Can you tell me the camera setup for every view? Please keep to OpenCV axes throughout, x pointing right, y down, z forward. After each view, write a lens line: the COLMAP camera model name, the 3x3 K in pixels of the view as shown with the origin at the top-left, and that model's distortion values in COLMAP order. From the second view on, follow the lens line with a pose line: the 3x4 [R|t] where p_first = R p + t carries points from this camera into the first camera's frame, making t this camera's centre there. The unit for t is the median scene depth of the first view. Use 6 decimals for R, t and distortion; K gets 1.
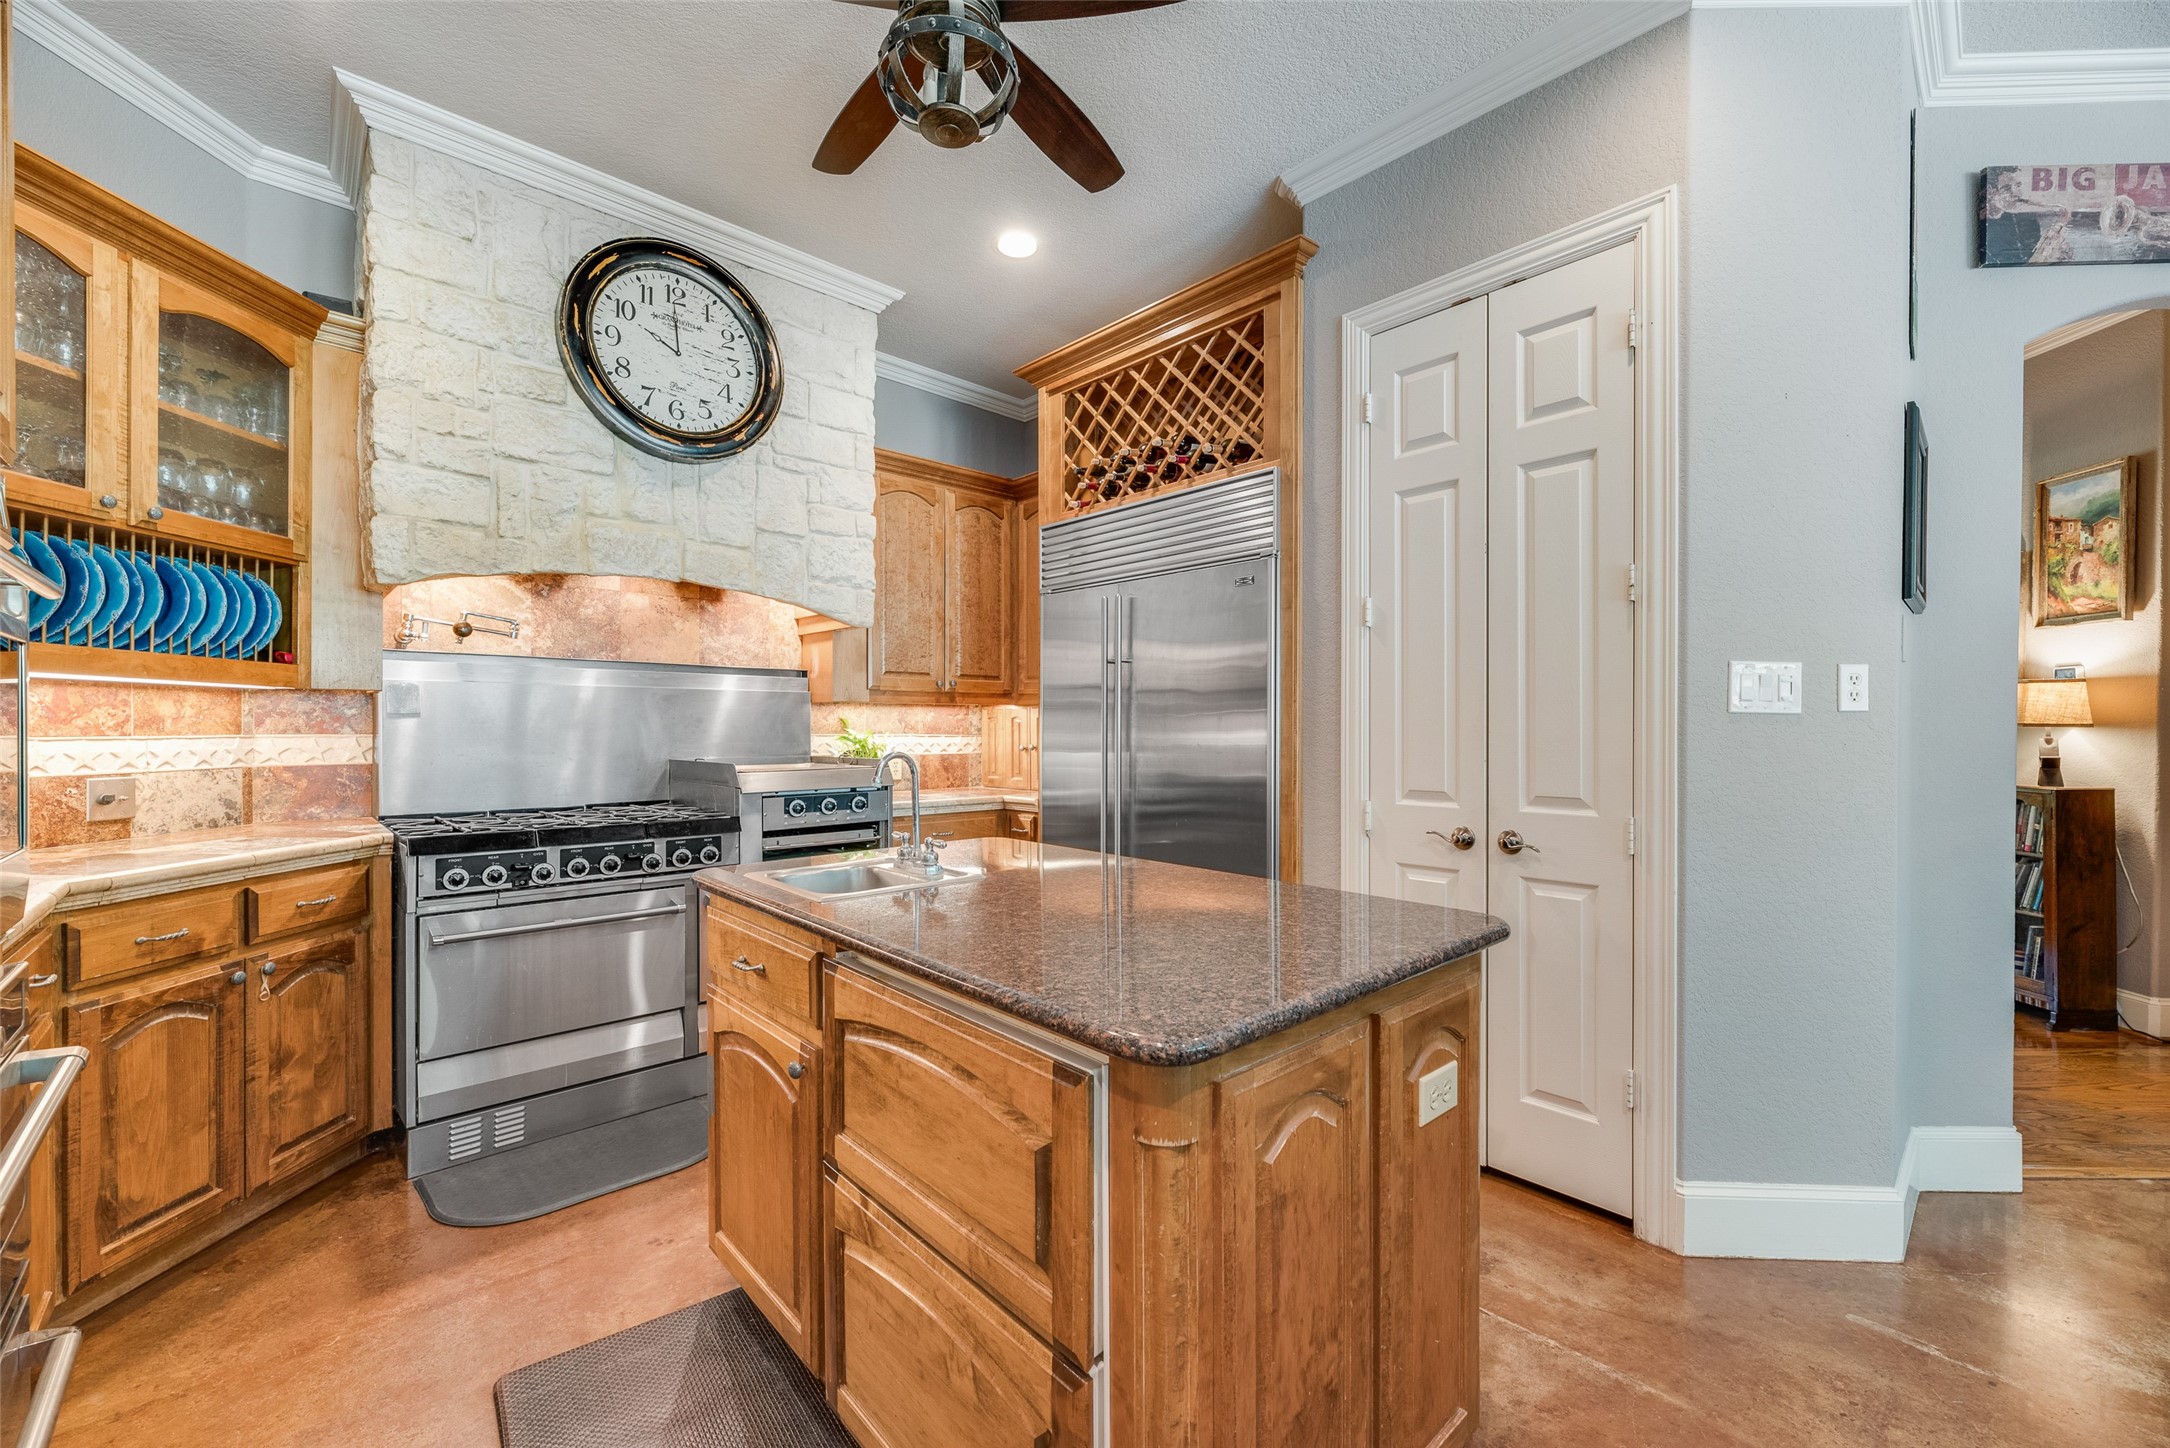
lens RADIAL K [[879.0, 0, 1087.8], [0, 879.0, 747.5], [0, 0, 1]] dist [0.003133, 0.000527]
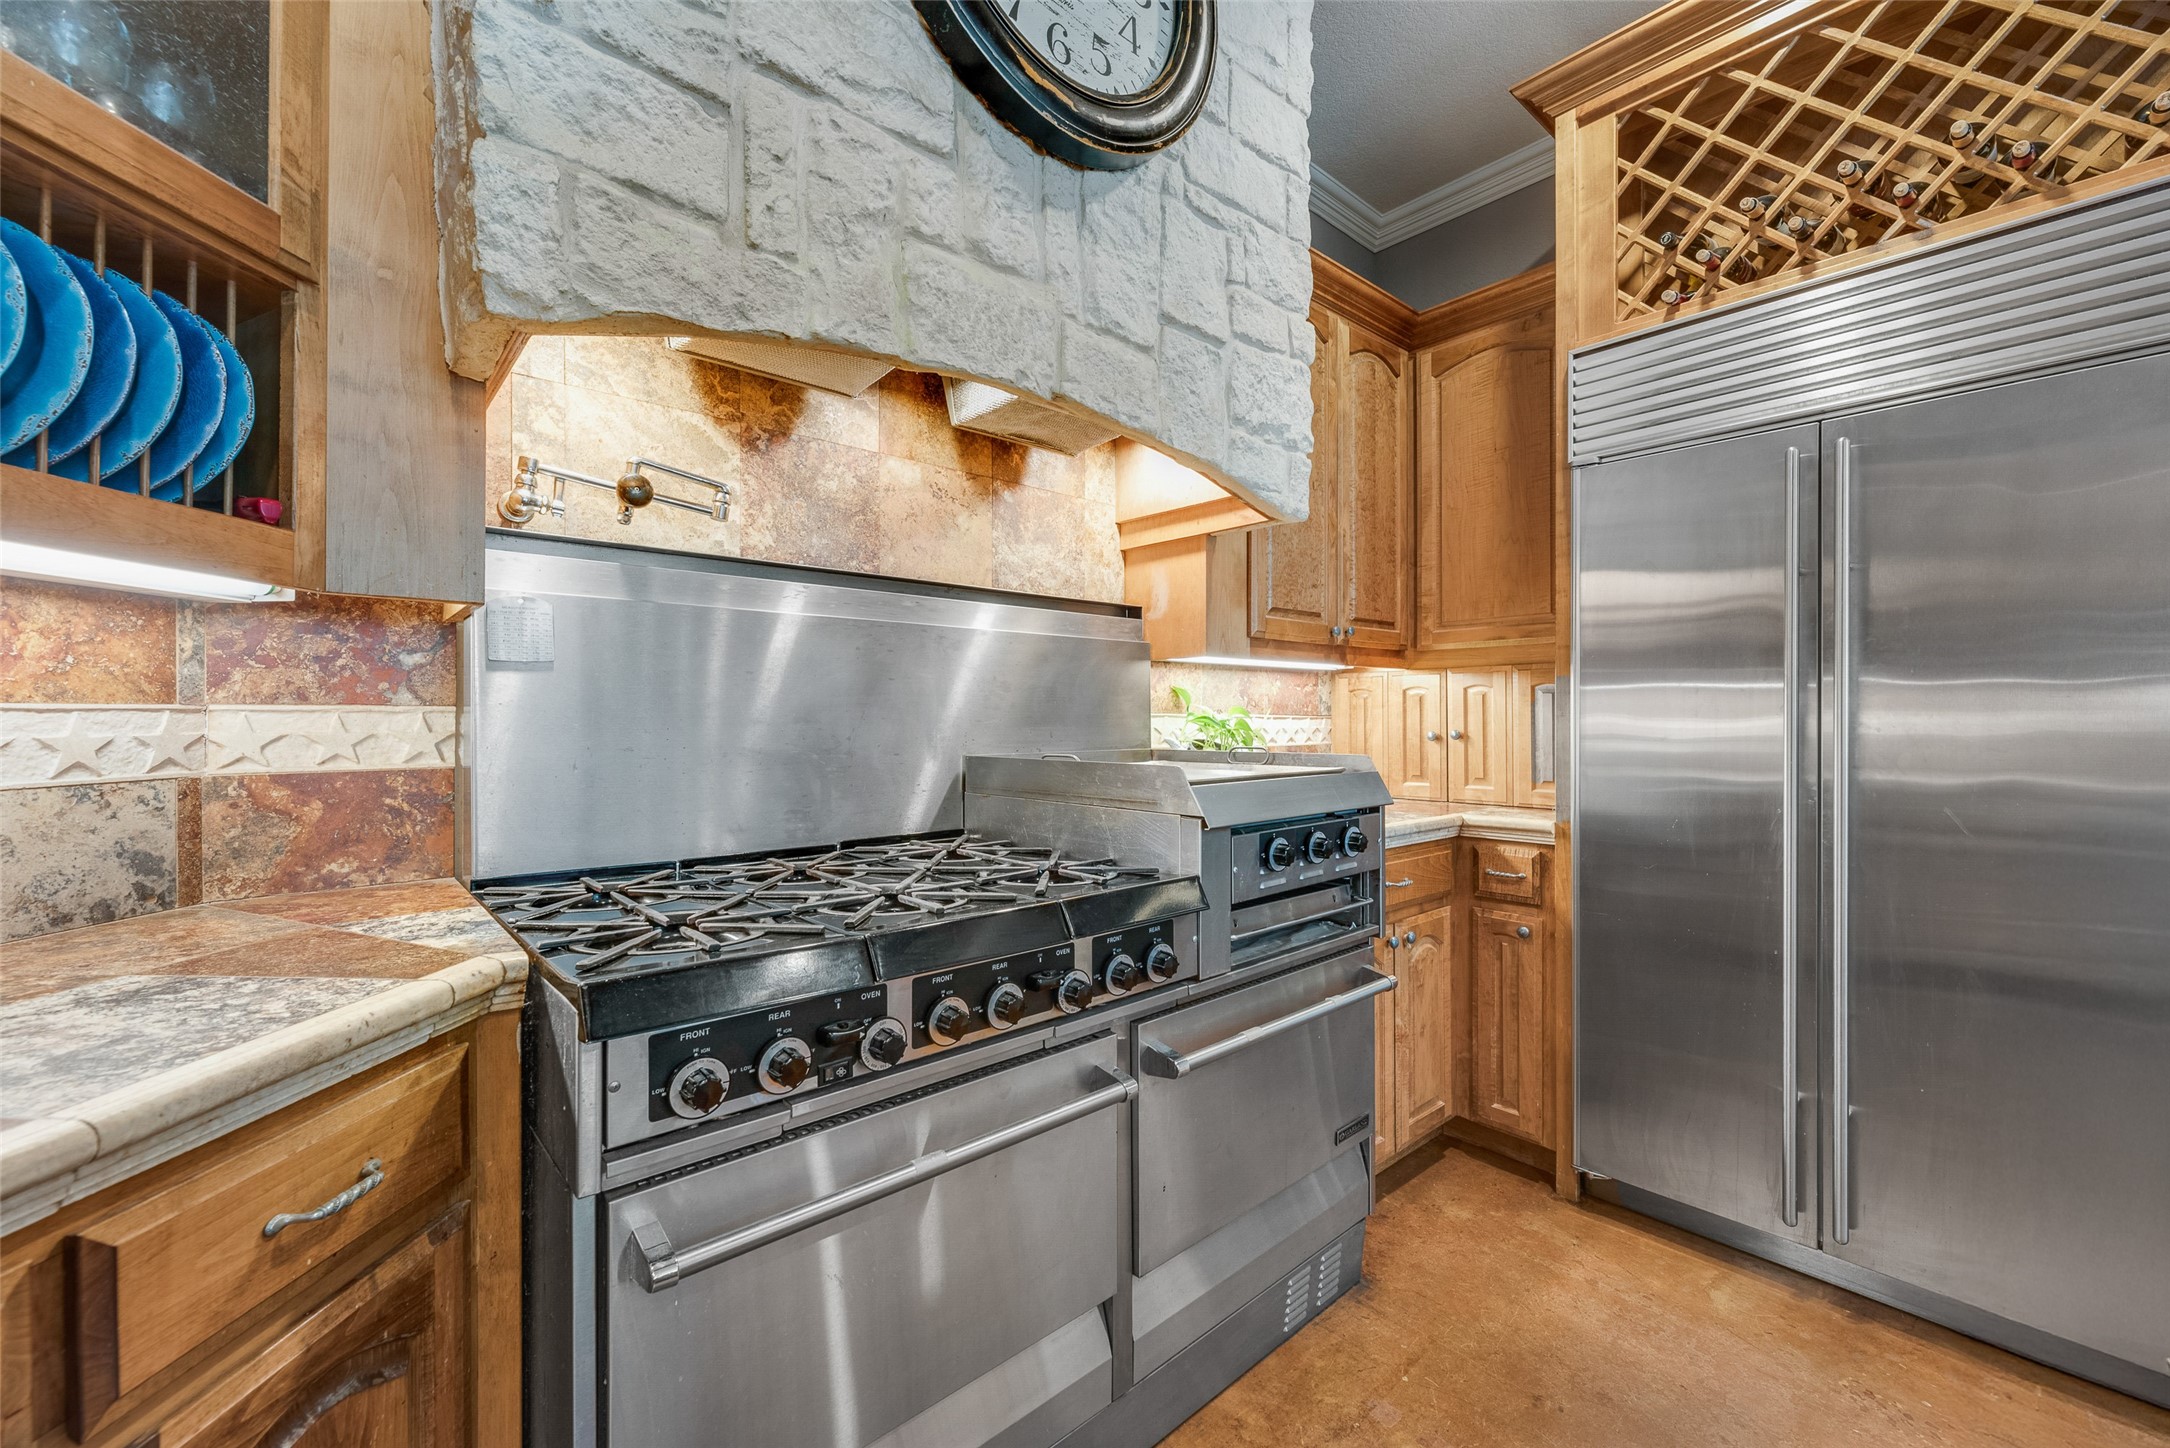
lens RADIAL K [[872.6, 0, 1079.0], [0, 872.6, 734.8], [0, 0, 1]] dist [0.002314, -0.000329]
pose [[0.999520, -0.001909, -0.030923, -0.465208], [0.001777, 0.999989, -0.004310, 0.003283], [0.030931, 0.004253, 0.999512, 0.543230]]
